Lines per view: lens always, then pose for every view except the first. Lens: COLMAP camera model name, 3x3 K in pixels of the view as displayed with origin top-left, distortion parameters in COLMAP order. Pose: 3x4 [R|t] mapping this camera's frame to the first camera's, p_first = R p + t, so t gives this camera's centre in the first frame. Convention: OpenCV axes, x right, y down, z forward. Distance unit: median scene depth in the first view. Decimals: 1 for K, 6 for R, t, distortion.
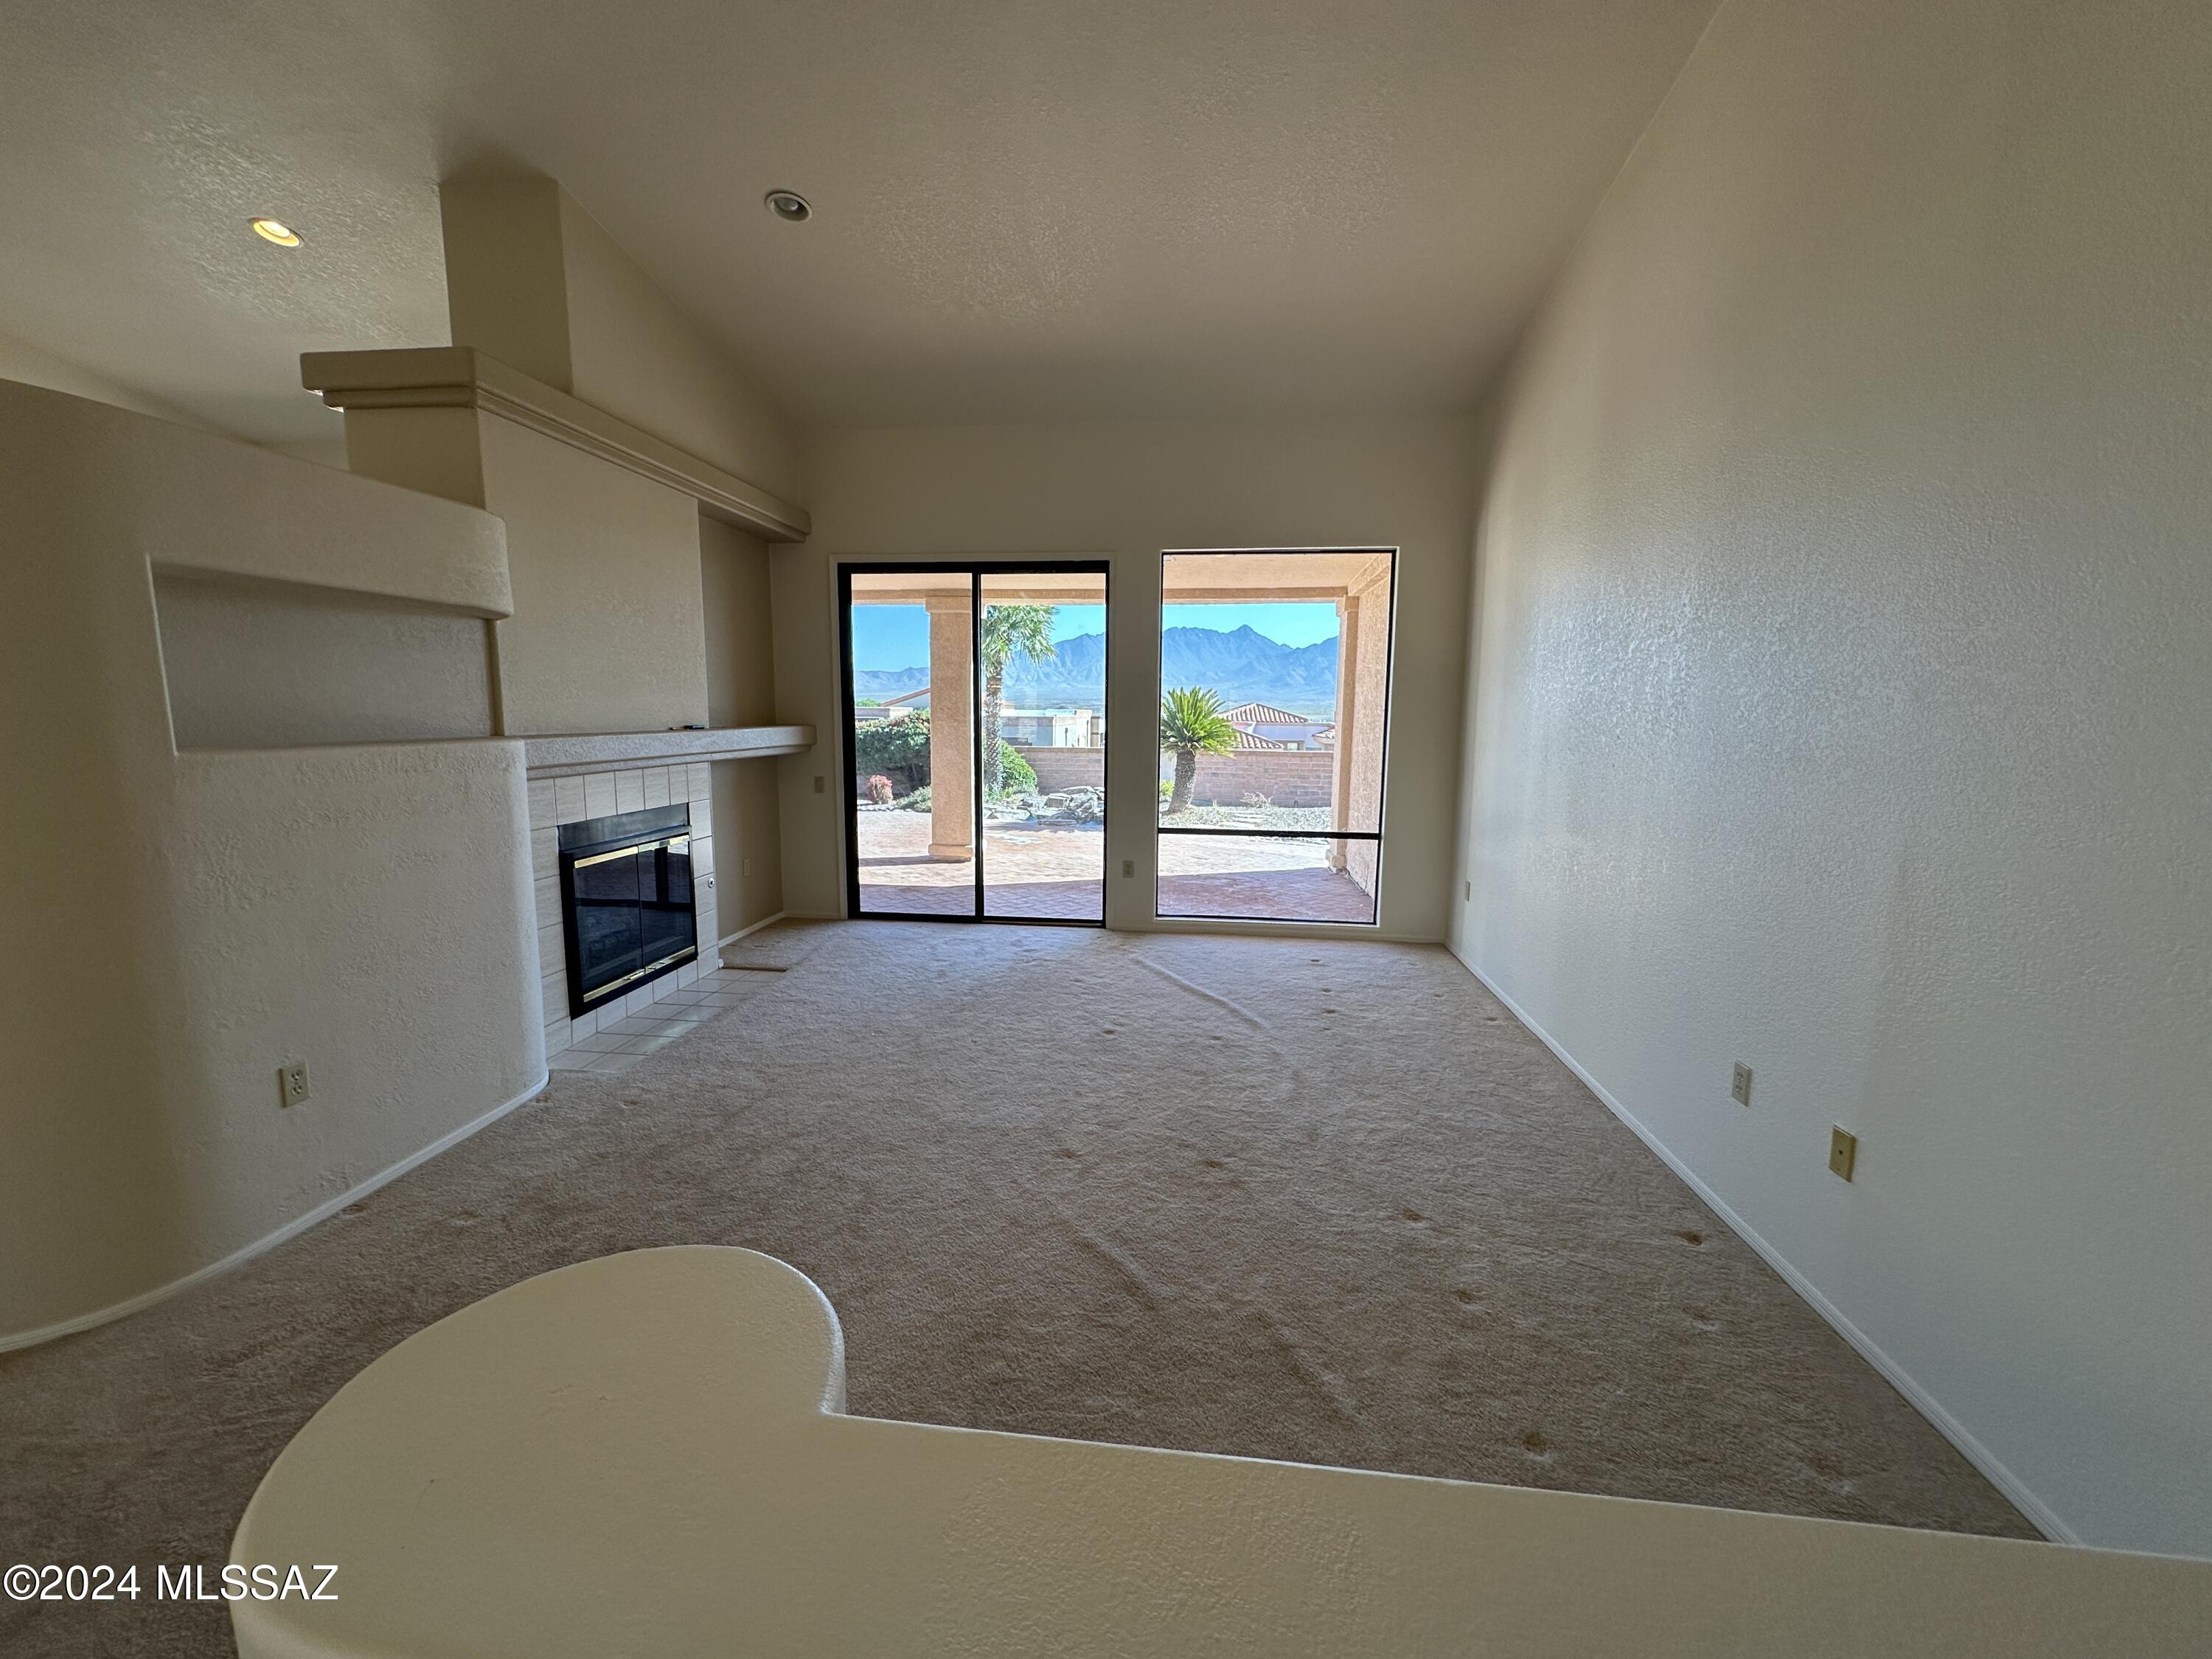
lens RADIAL K [[879.4, 0, 1101.4], [0, 879.4, 830.4], [0, 0, 1]] dist [-0.002726, 0.001050]
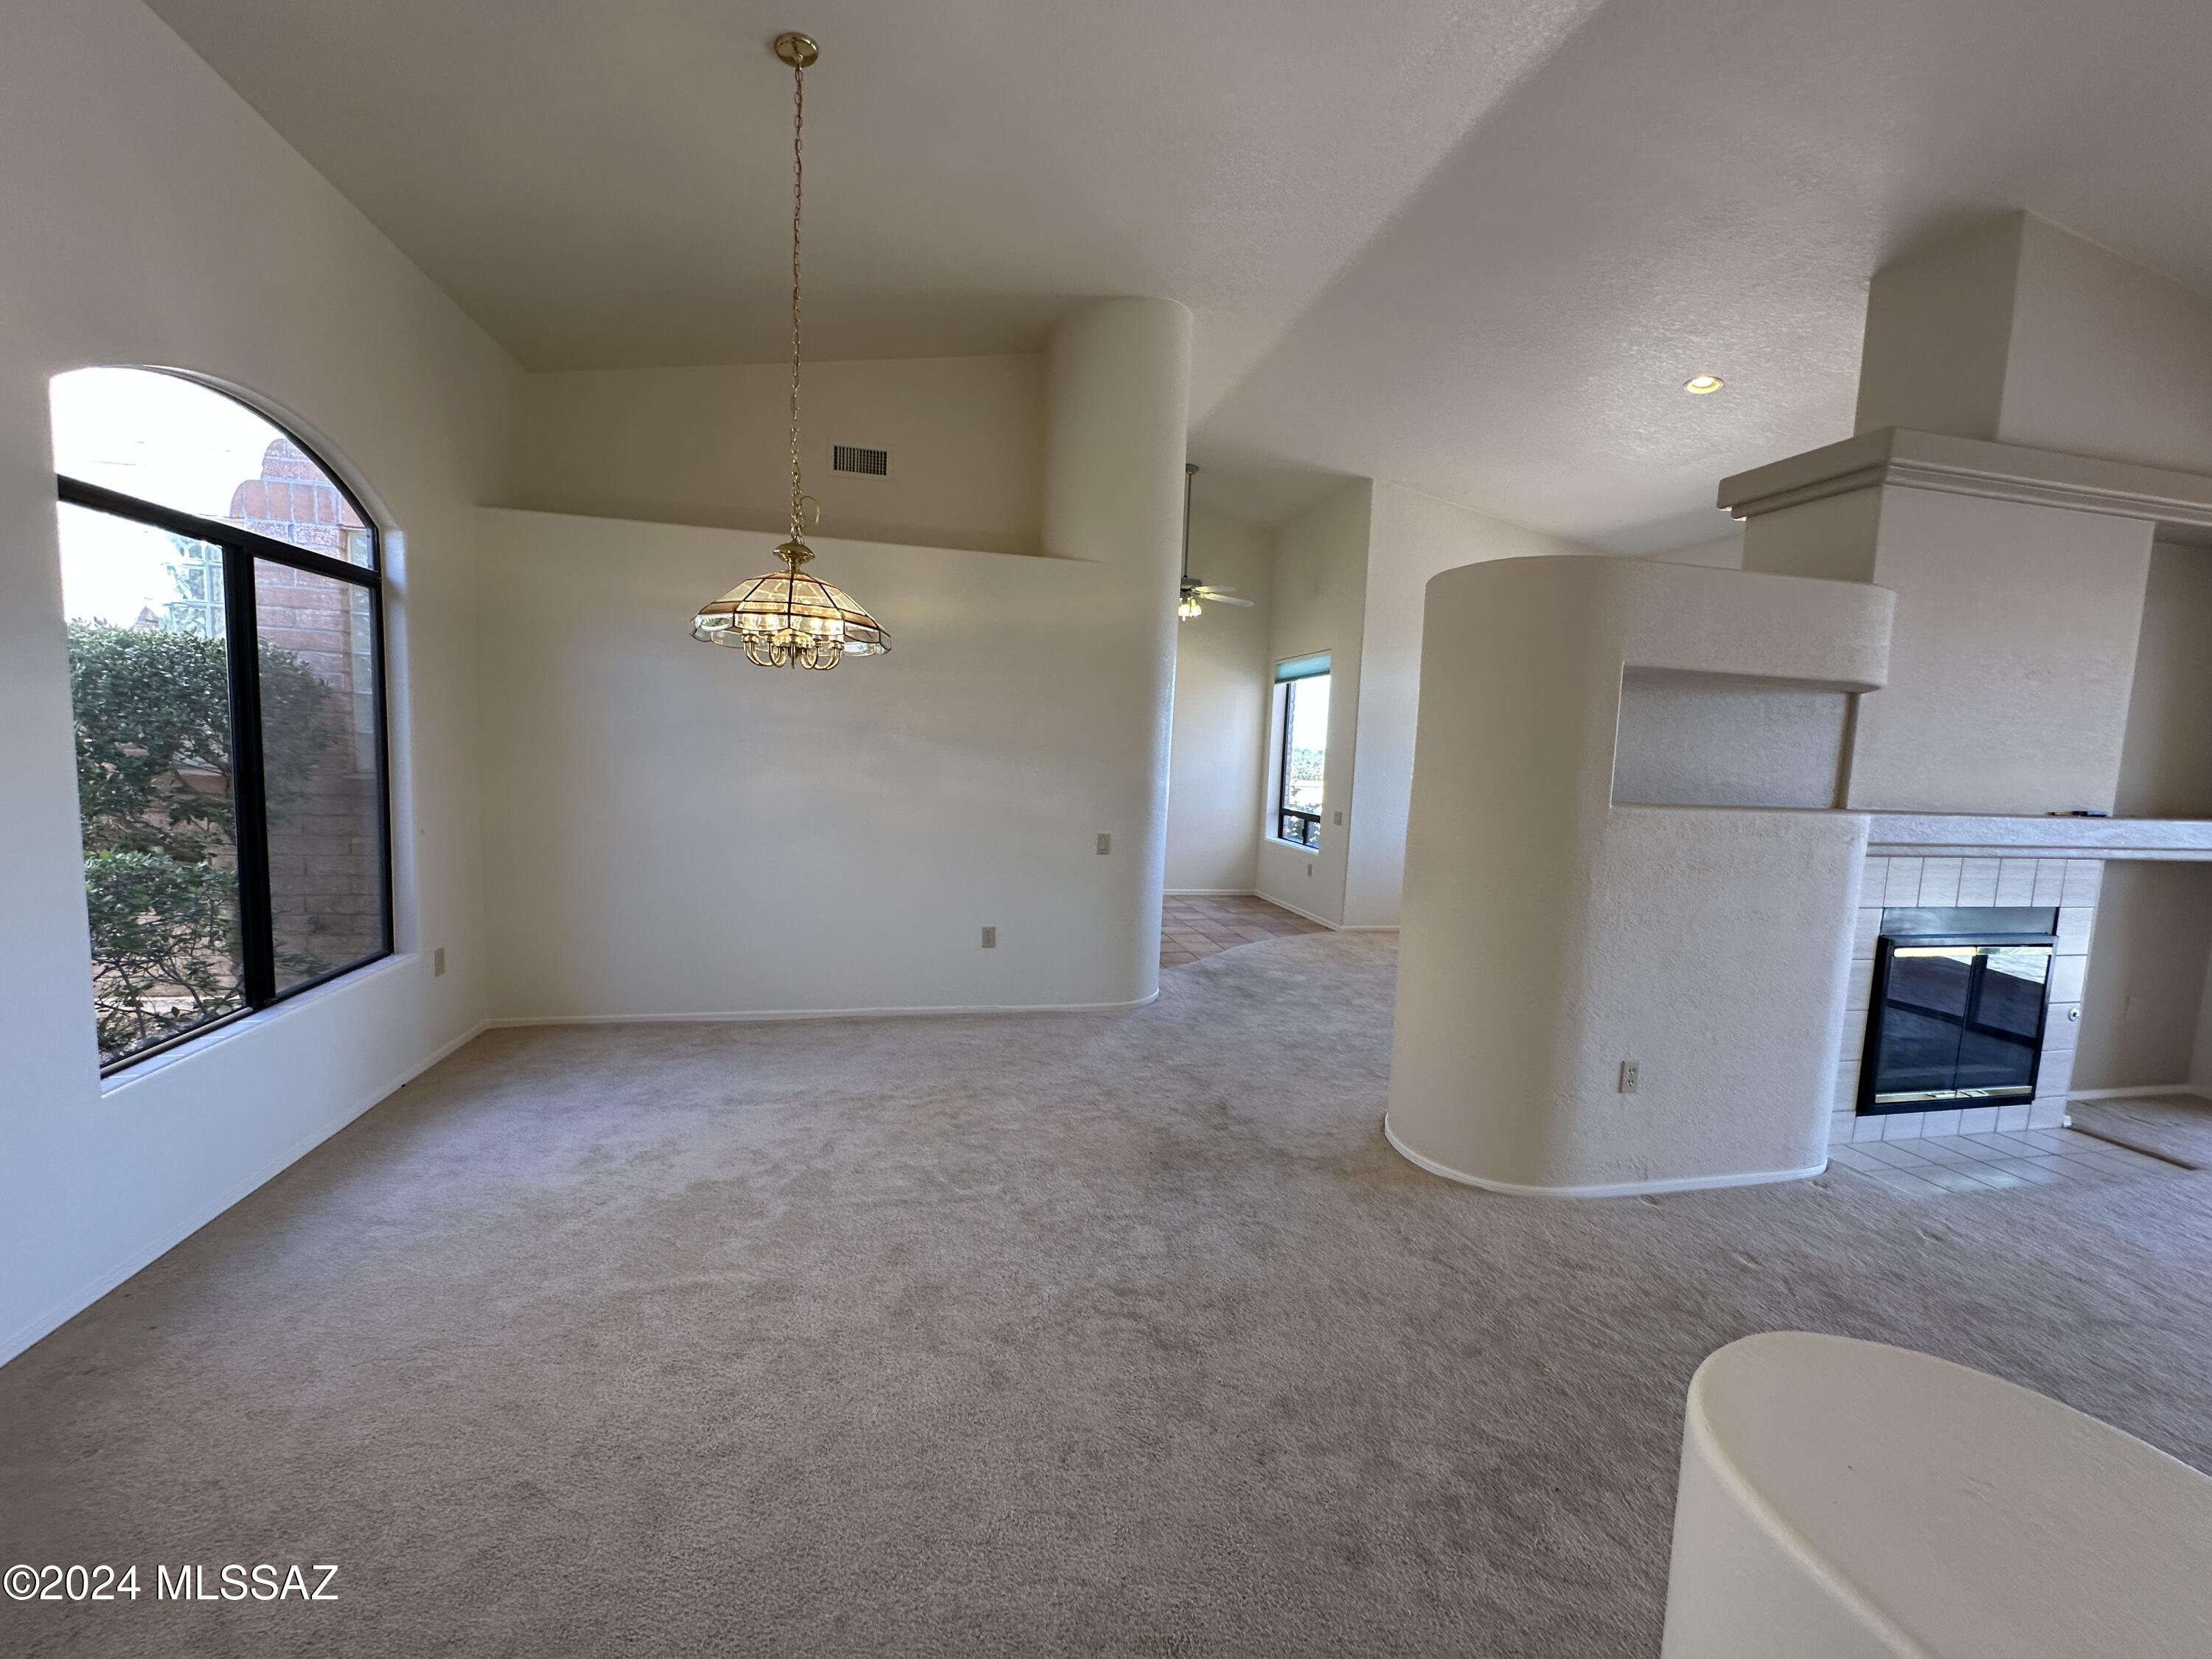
lens RADIAL K [[879.4, 0, 1103.9], [0, 879.4, 829.4], [0, 0, 1]] dist [-0.002726, 0.001050]
pose [[0.333801, 0.091187, -0.938223, -0.029666], [-0.164527, 0.985668, 0.037263, 0.015541], [0.928175, 0.141924, 0.344019, -0.111366]]
